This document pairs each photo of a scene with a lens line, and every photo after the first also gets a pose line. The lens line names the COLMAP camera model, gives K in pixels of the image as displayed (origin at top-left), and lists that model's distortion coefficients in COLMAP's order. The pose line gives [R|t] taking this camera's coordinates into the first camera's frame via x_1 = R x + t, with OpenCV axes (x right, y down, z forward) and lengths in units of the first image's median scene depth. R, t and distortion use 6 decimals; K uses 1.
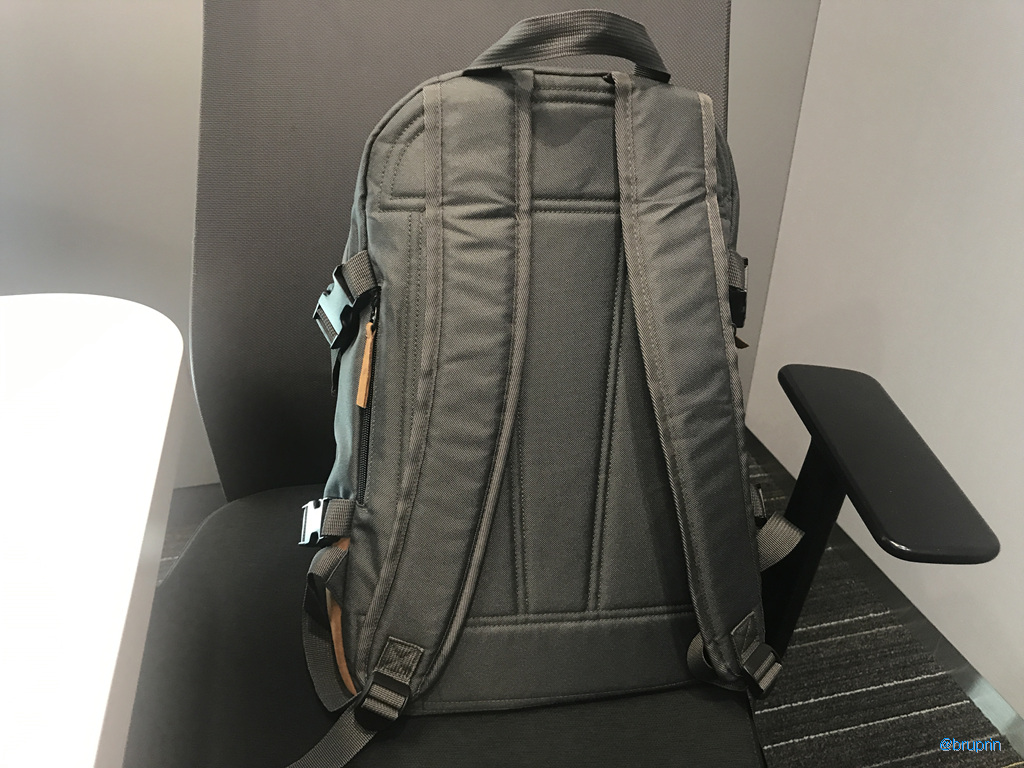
lens RADIAL K [[850.6, 0, 512.4], [0, 850.6, 377.8], [0, 0, 1]] dist [-0.001975, -0.005647]
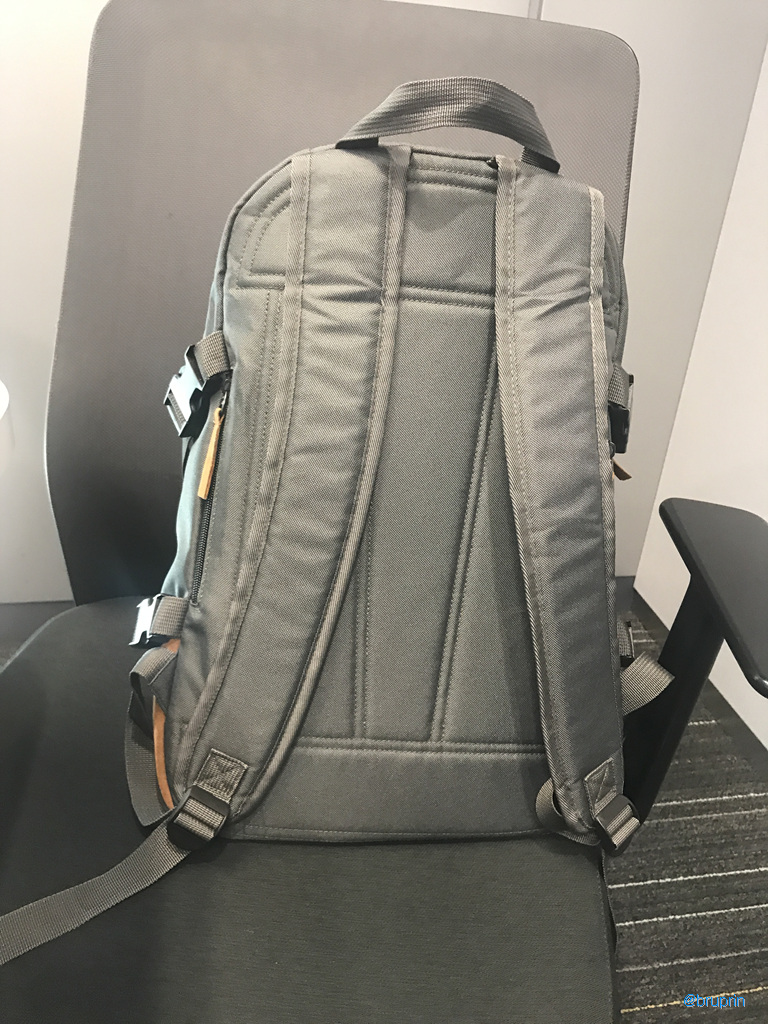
lens RADIAL K [[850.6, 0, 384.0], [0, 850.6, 512.0], [0, 0, 1]] dist [-0.001975, -0.005647]
pose [[0.996311, 0.078281, -0.035155, 0.054445], [-0.079350, 0.996392, -0.030118, 0.062138], [0.032670, 0.032797, 0.998928, 0.076689]]
